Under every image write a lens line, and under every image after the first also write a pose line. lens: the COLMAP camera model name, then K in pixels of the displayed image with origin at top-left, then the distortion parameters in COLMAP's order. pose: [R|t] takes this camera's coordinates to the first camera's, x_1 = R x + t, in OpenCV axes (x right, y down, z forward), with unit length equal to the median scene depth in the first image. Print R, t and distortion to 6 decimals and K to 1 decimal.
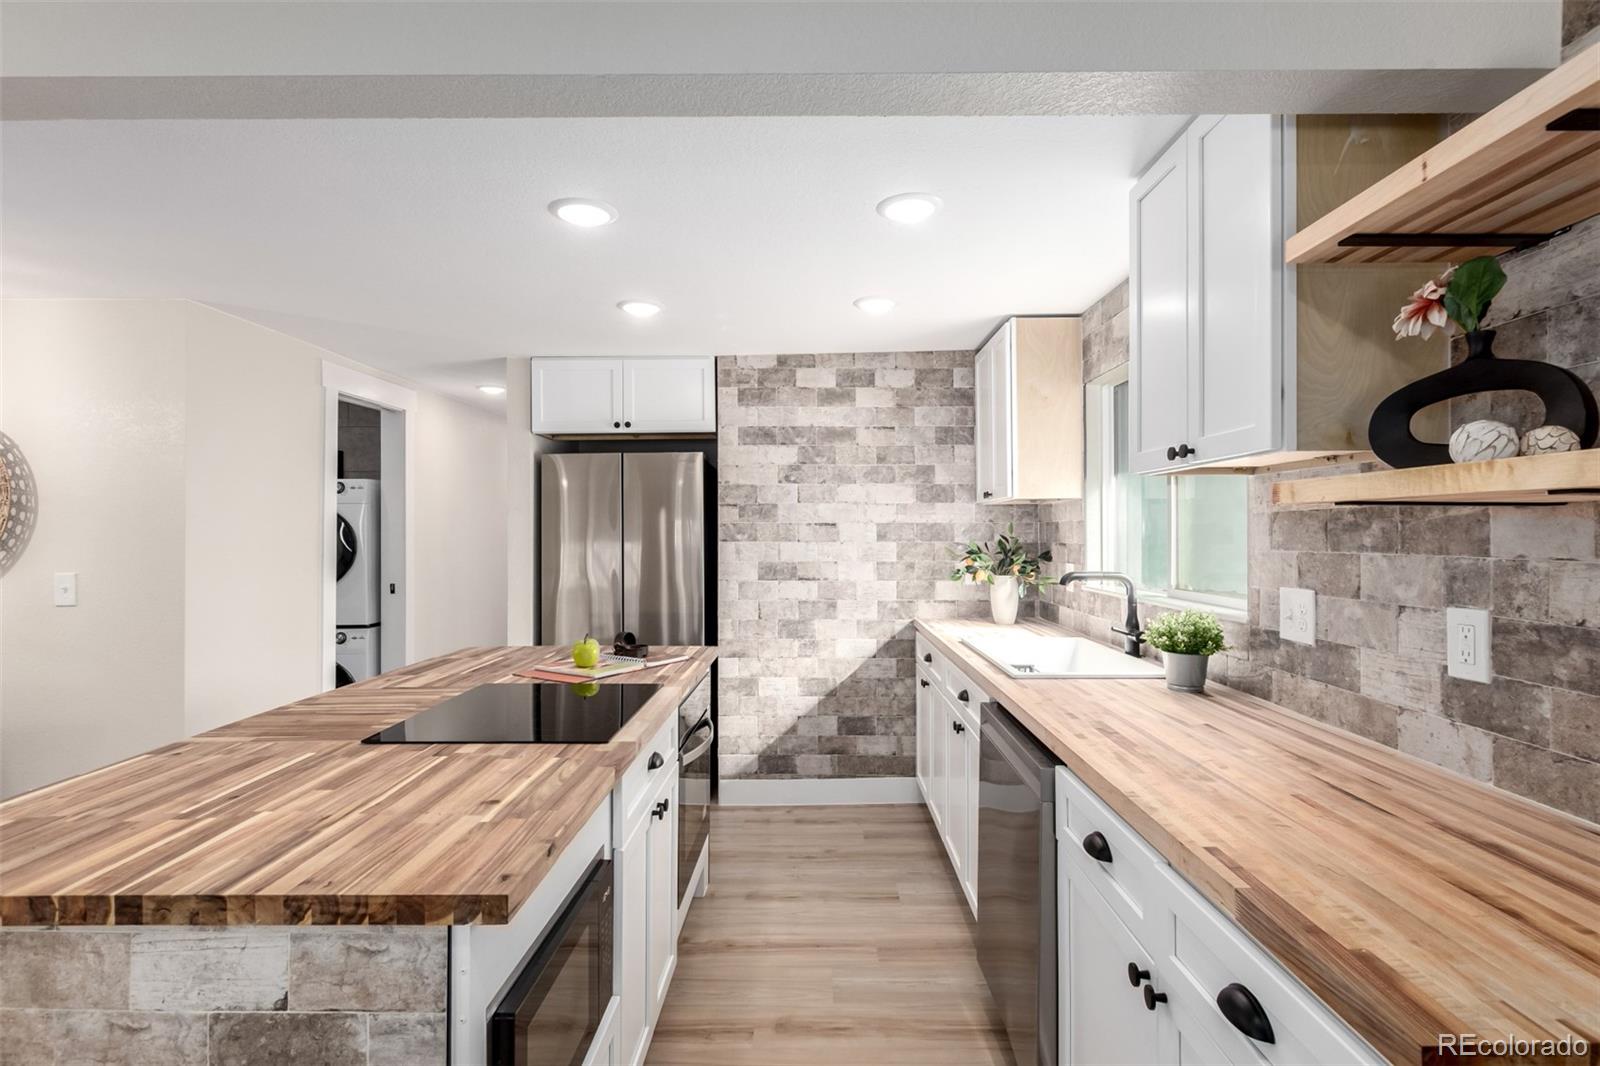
lens RADIAL K [[743.8, 0, 812.8], [0, 743.8, 527.7], [0, 0, 1]] dist [0.006507, -0.003993]
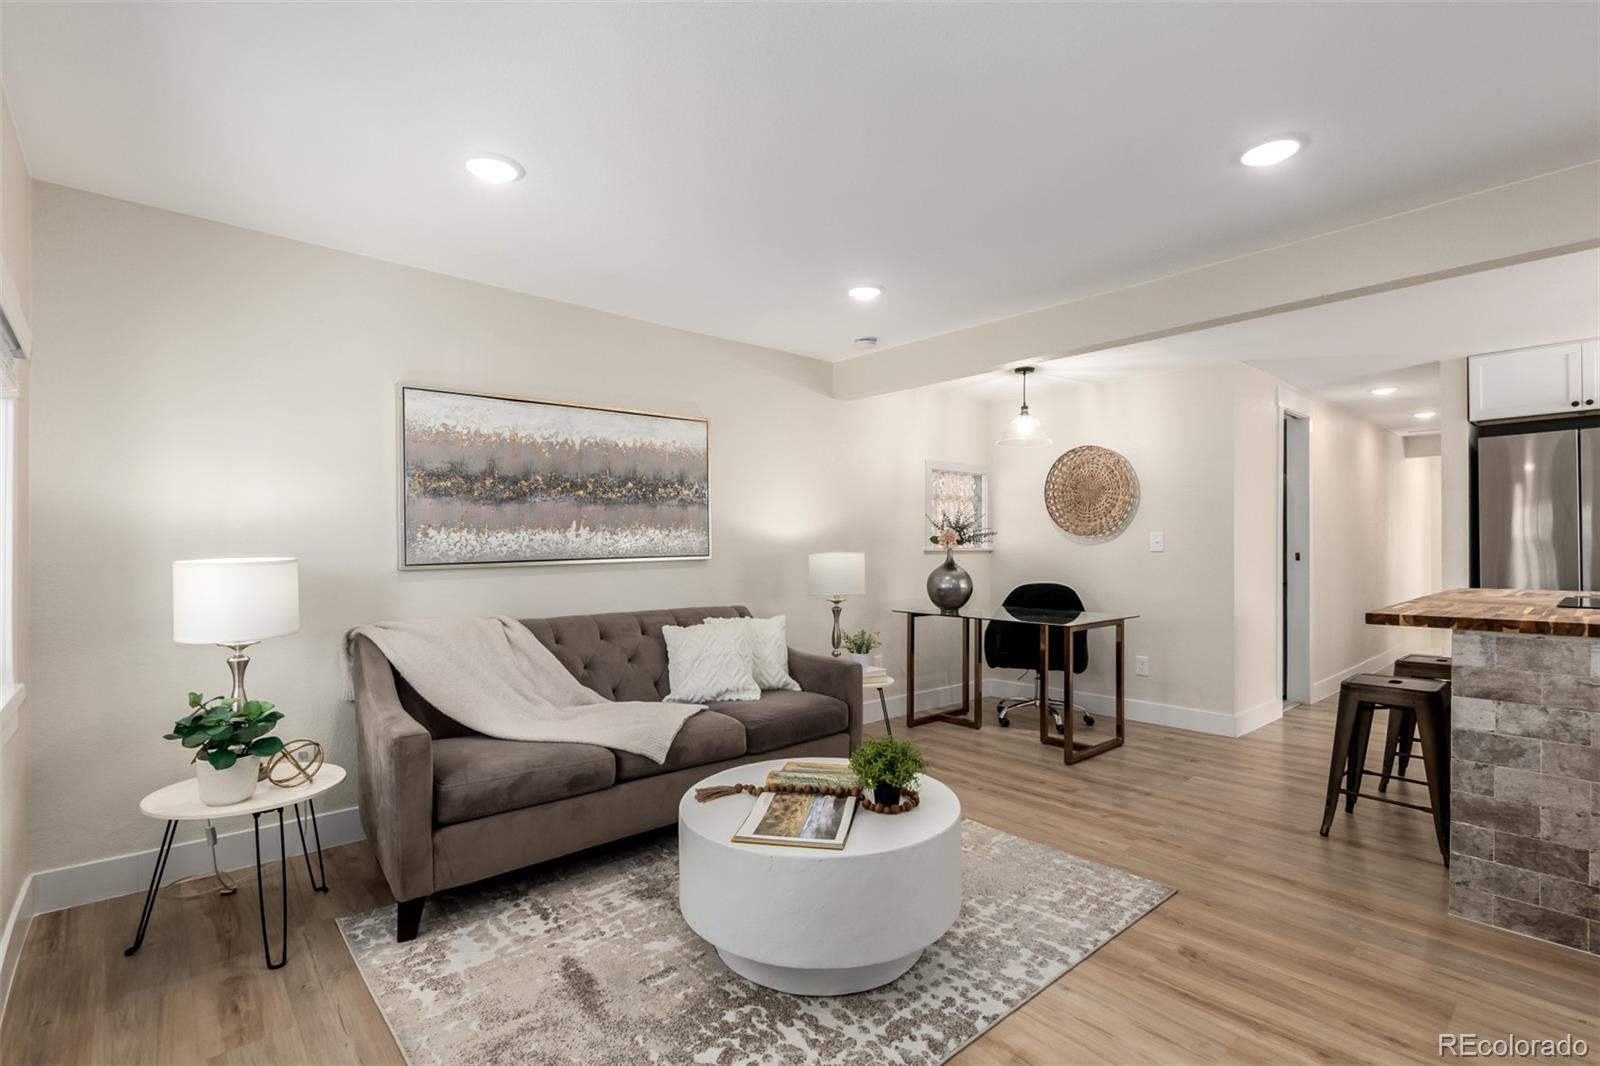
lens RADIAL K [[736.0, 0, 798.5], [0, 736.0, 543.7], [0, 0, 1]] dist [0.000514, -0.000783]
pose [[0.663895, 0.000646, -0.747826, -0.422928], [0.004657, 0.999977, 0.004998, 0.111366], [0.747812, -0.006801, 0.663876, -1.132836]]
